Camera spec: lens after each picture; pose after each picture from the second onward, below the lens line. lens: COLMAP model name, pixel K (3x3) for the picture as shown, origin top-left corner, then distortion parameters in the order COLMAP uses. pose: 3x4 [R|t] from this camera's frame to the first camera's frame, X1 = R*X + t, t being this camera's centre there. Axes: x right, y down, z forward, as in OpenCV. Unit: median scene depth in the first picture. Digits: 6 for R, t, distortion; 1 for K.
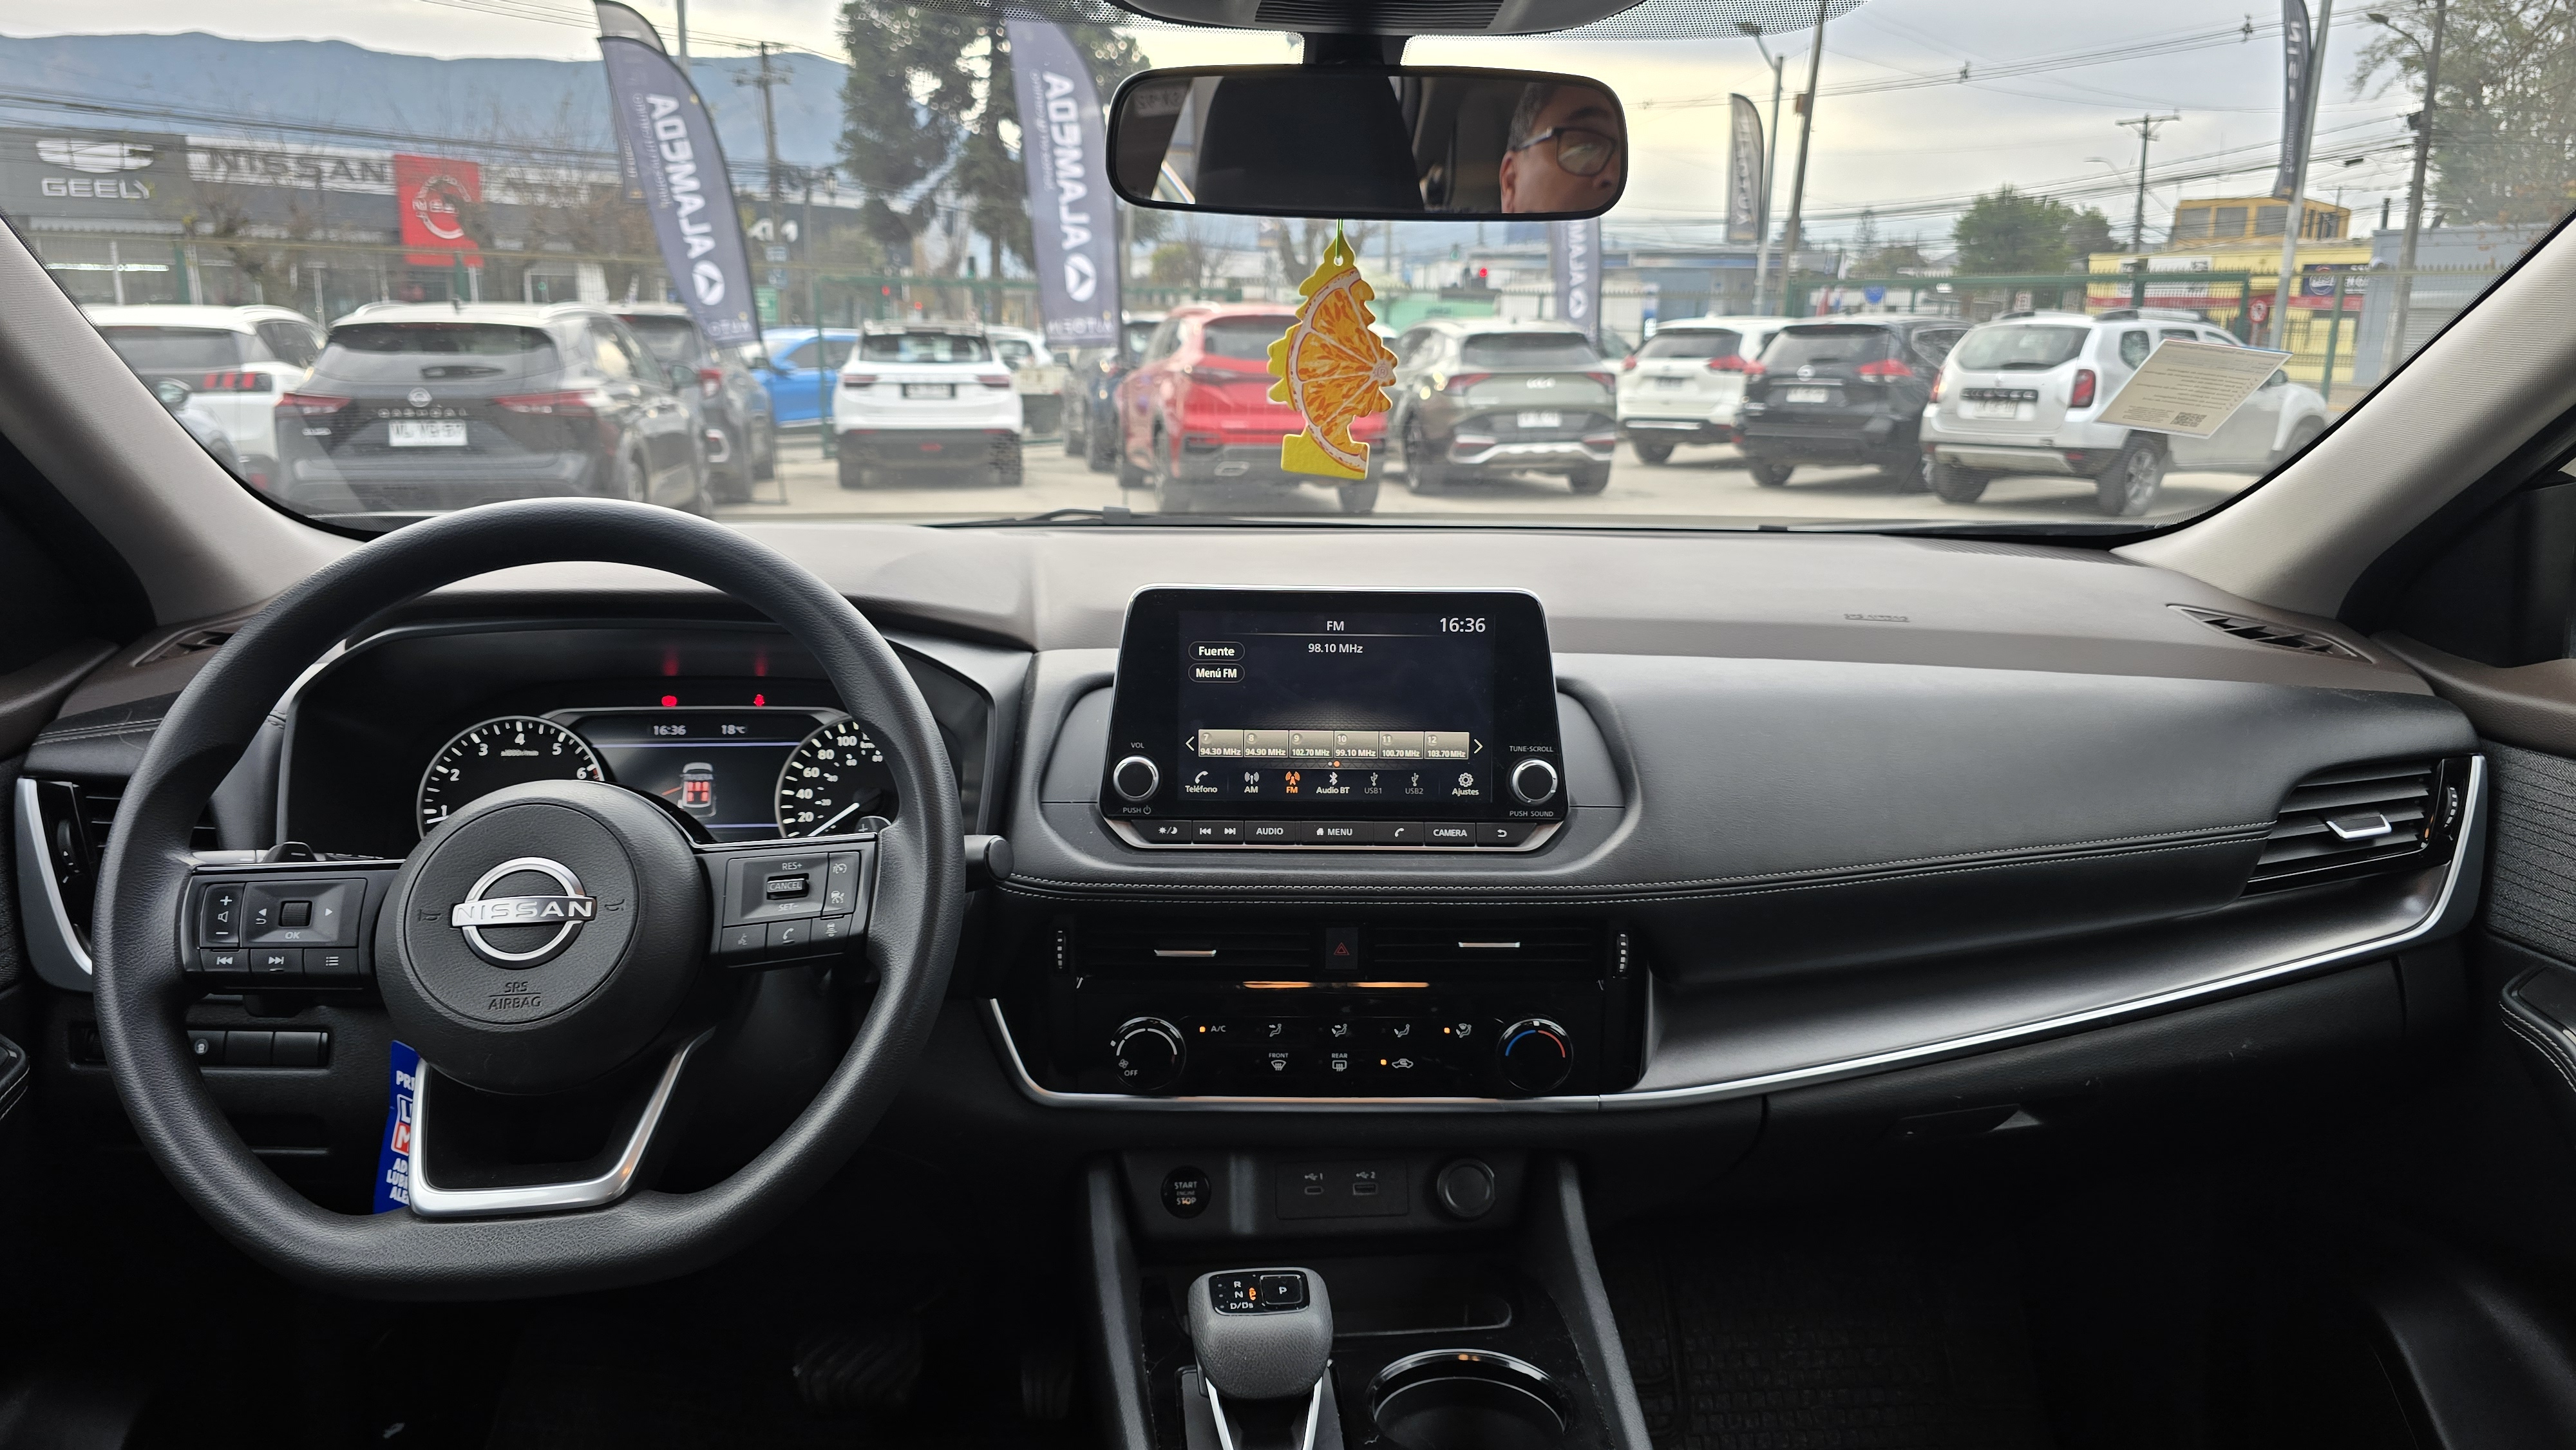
lens RADIAL K [[1748.3, 0, 1288.0], [0, 1748.3, 725.0], [0, 0, 1]] dist [0.042523, -0.045221]
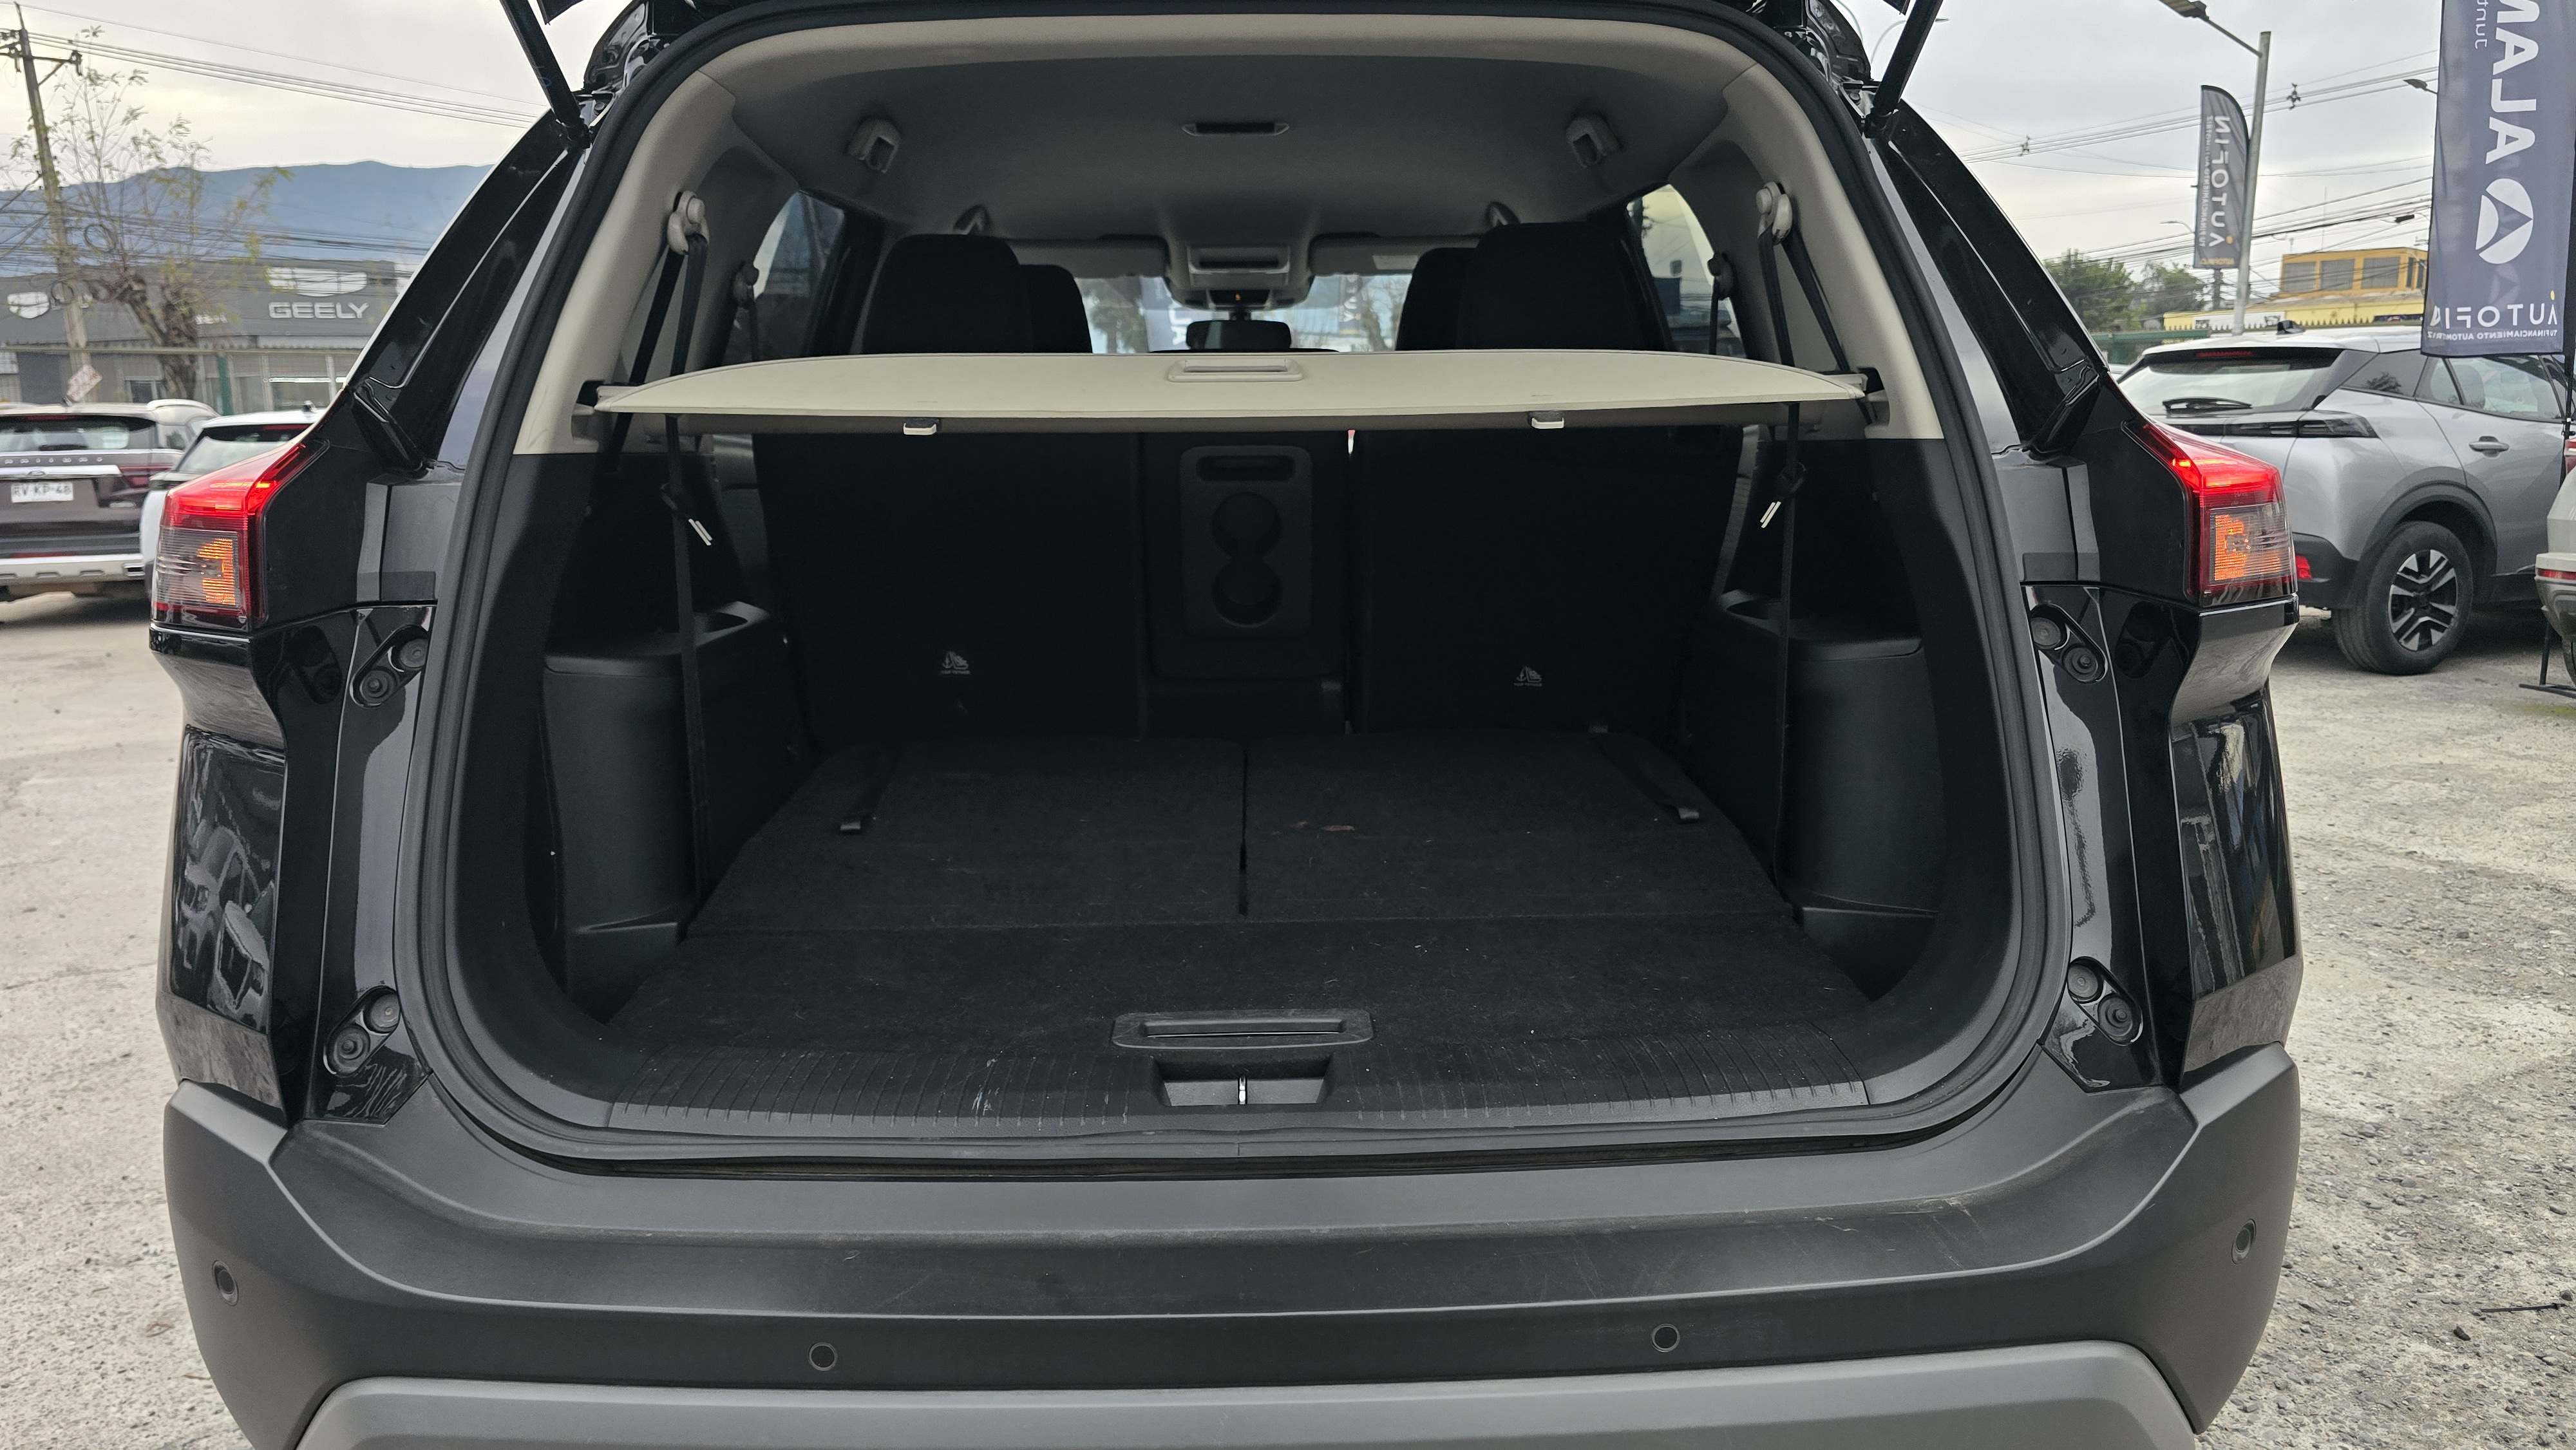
lens RADIAL K [[1748.3, 0, 1288.0], [0, 1748.3, 725.0], [0, 0, 1]] dist [0.042523, -0.045221]
pose [[0.997649, -0.015261, -0.066807, 0.015434], [0.012341, 0.998960, -0.043898, 0.024212], [0.067407, 0.042970, 0.996800, -0.098035]]
